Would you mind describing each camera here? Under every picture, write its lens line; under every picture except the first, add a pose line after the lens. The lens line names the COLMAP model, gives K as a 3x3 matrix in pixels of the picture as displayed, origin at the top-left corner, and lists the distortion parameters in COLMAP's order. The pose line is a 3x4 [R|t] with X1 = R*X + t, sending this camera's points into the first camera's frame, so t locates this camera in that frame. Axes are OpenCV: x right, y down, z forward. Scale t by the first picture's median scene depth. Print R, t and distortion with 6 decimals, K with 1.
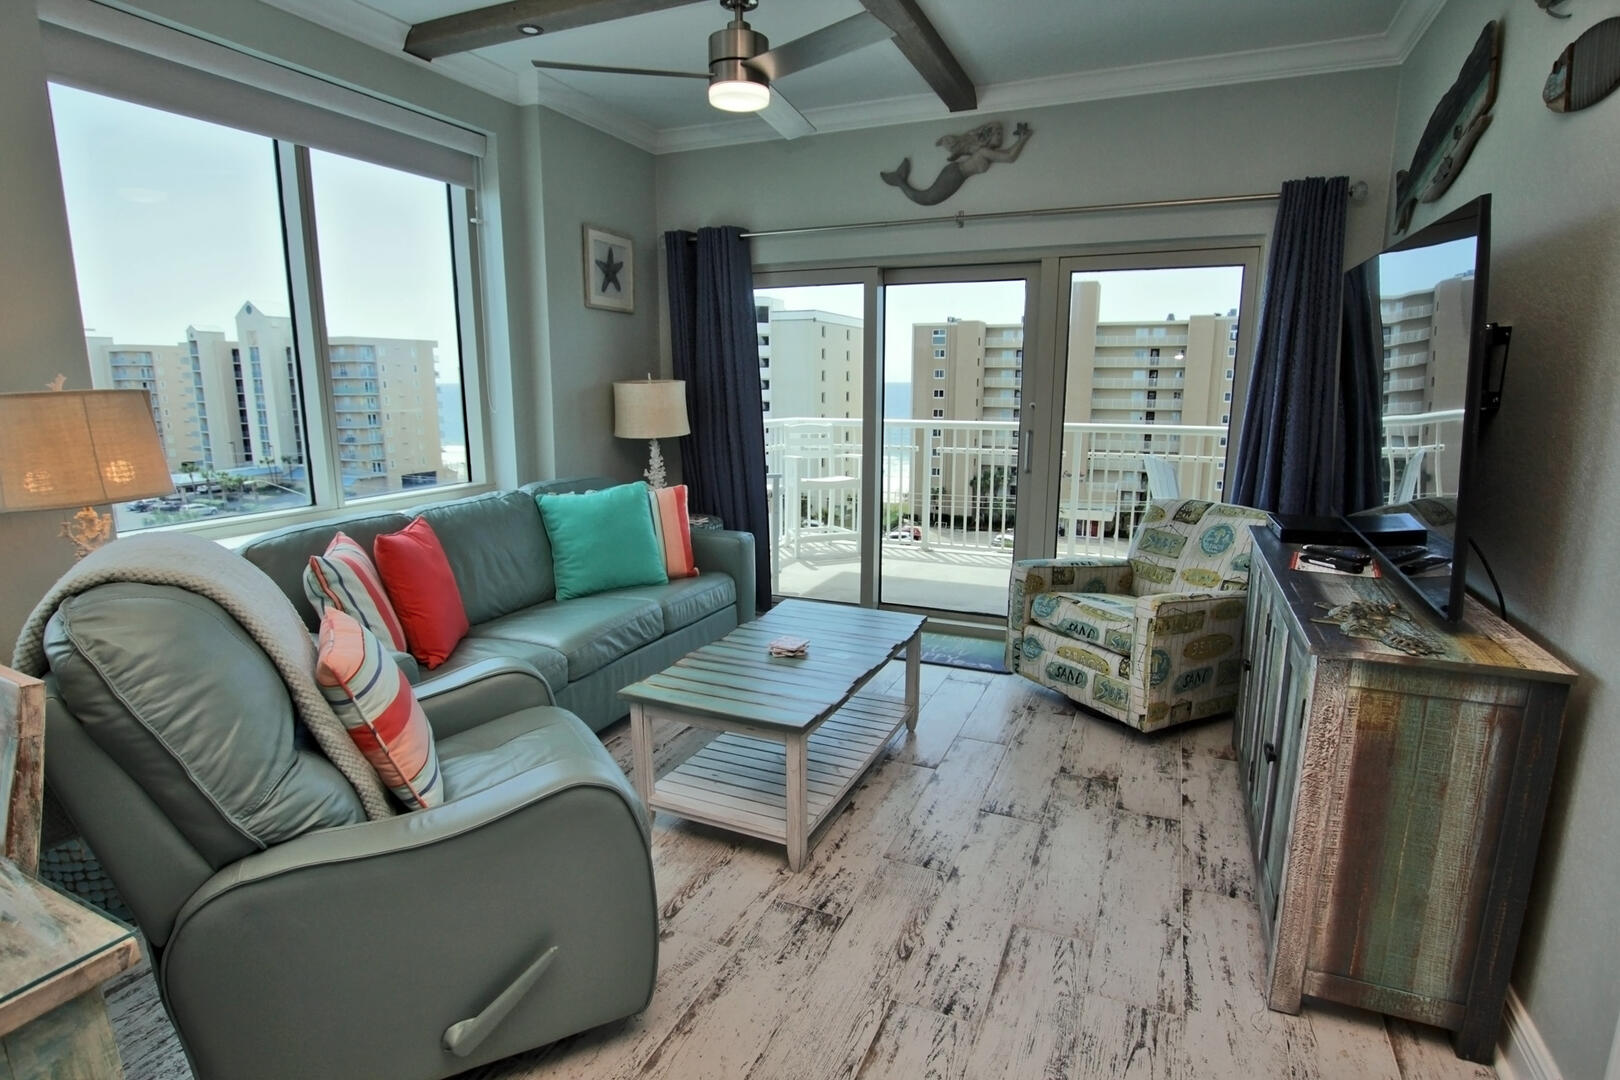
lens RADIAL K [[824.1, 0, 816.1], [0, 824.1, 542.5], [0, 0, 1]] dist [-0.027365, 0.000412]
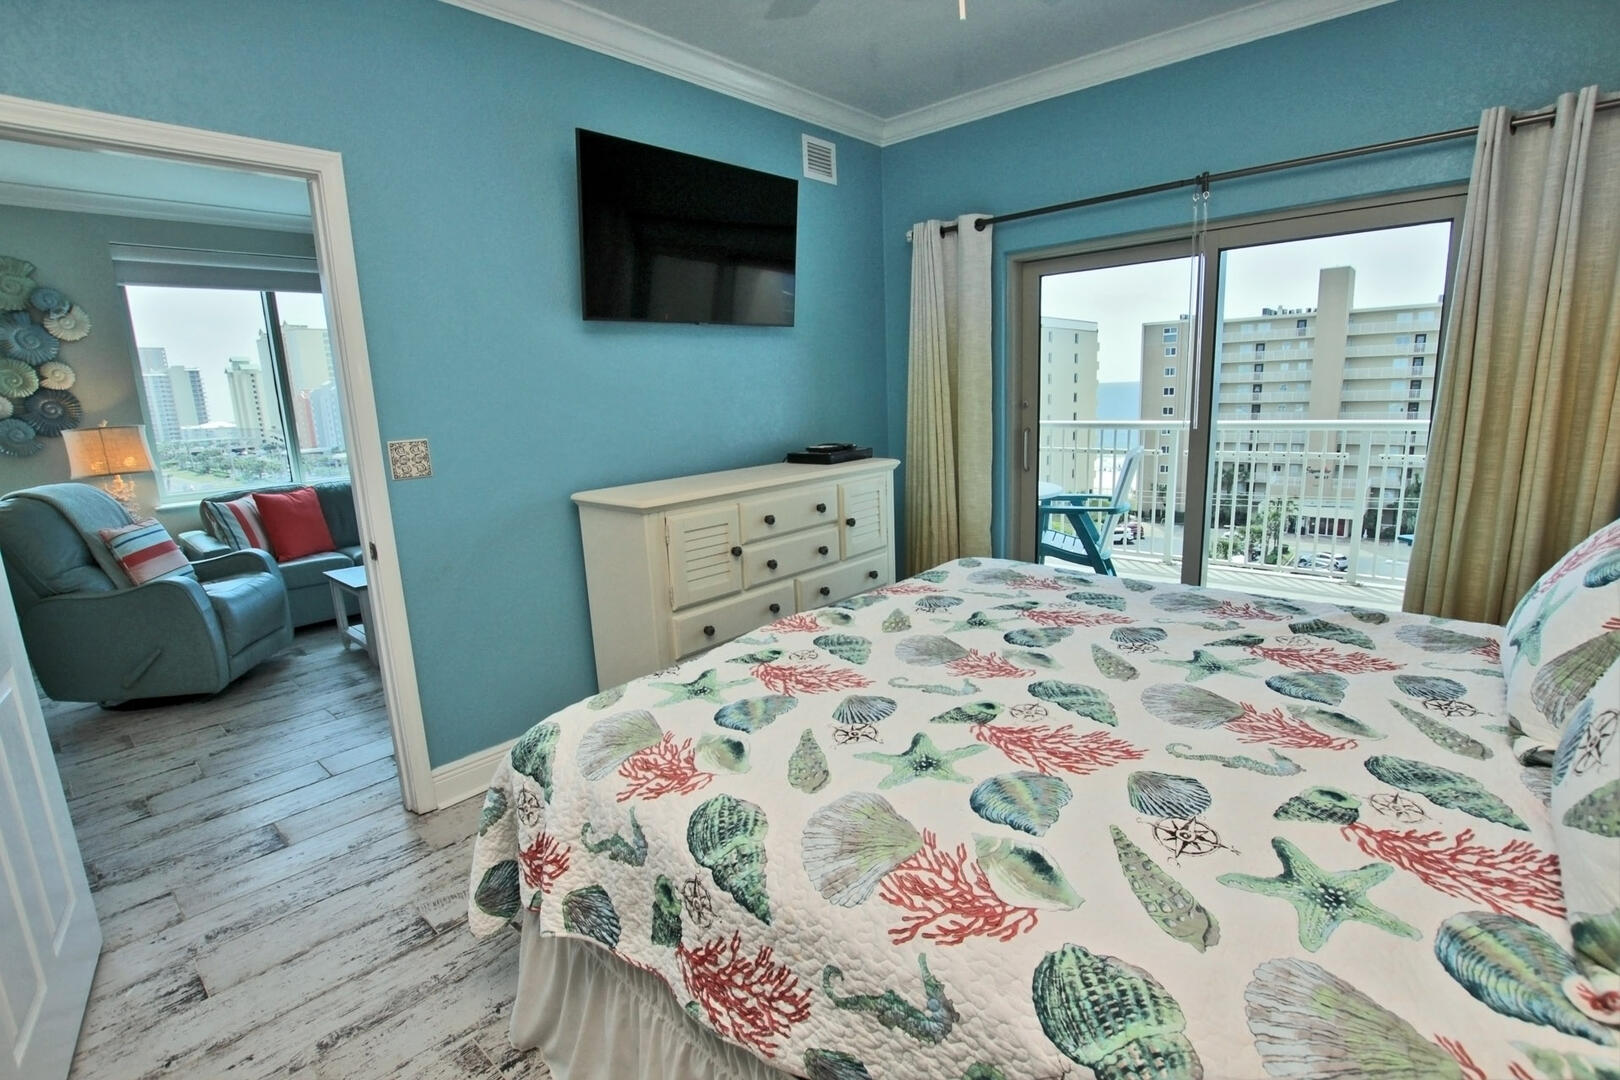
lens RADIAL K [[752.5, 0, 814.1], [0, 752.5, 545.1], [0, 0, 1]] dist [-0.037518, 0.007067]
pose [[0.948301, 0.022758, -0.316555, 0.943157], [-0.018744, 0.999701, 0.015719, 0.044255], [0.316818, -0.008973, 0.948444, -0.198363]]
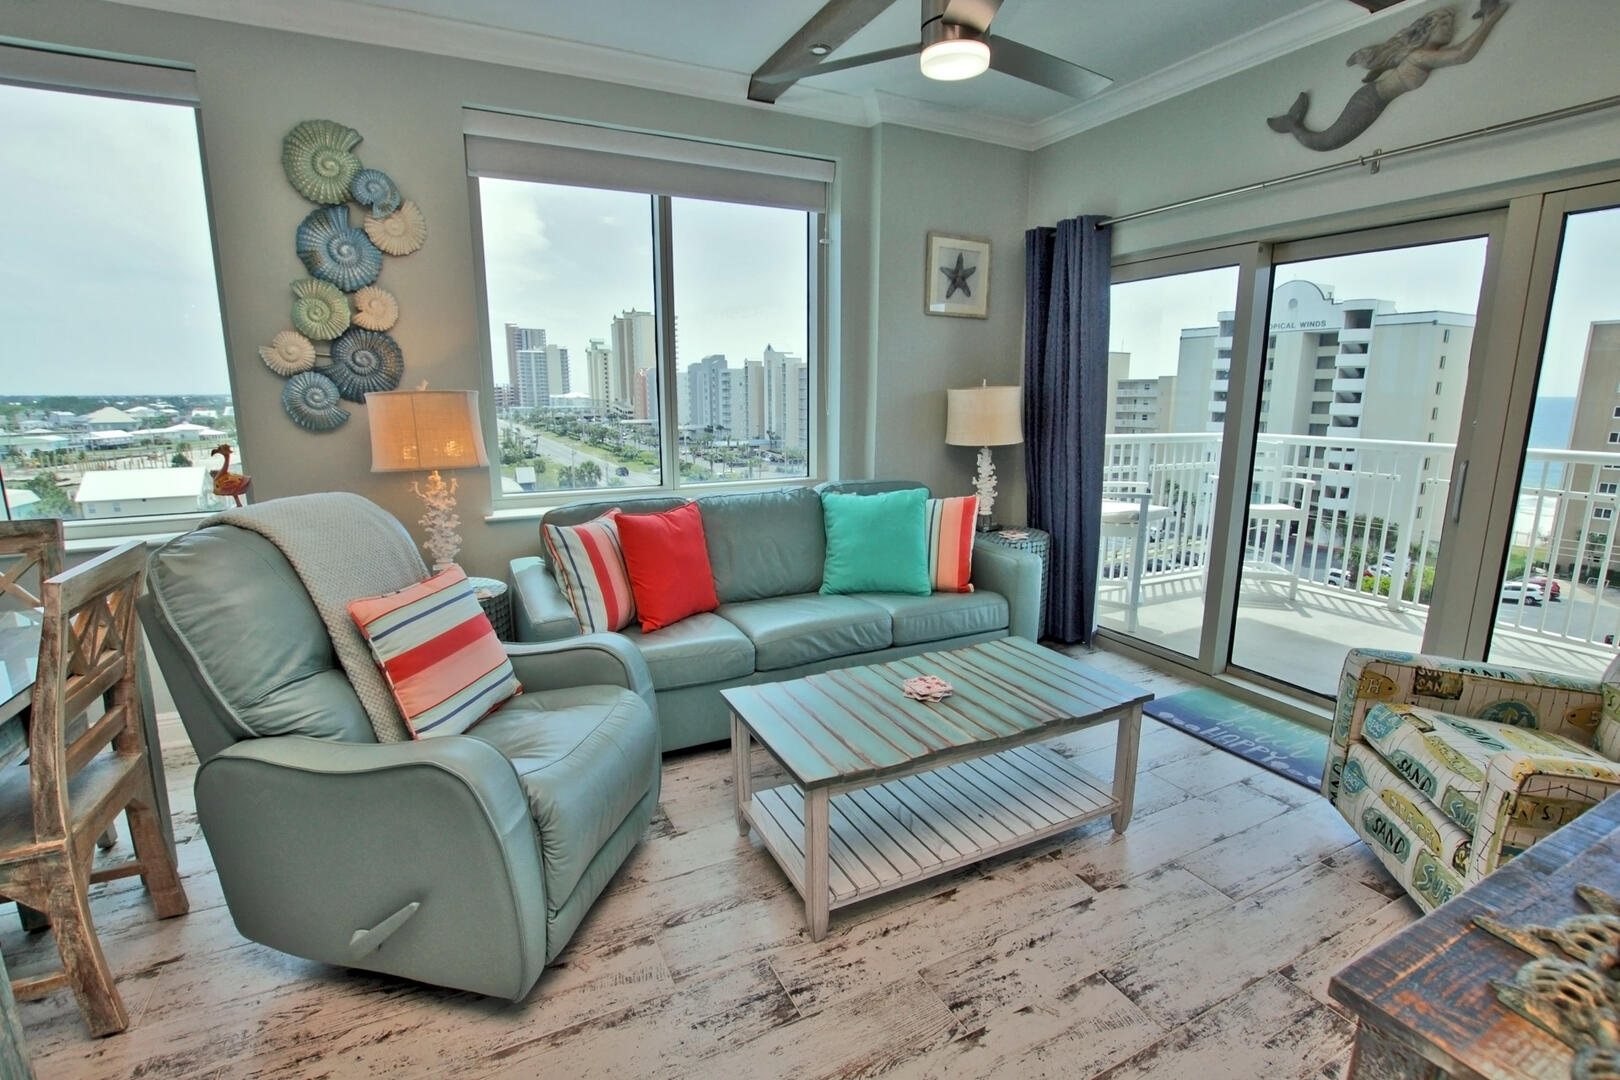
lens RADIAL K [[752.5, 0, 814.1], [0, 752.5, 545.1], [0, 0, 1]] dist [-0.037518, 0.007067]
pose [[0.768876, 0.126561, -0.626747, 0.269247], [-0.121658, 0.991265, 0.050922, -0.038257], [0.627717, 0.037096, 0.777557, 0.229621]]
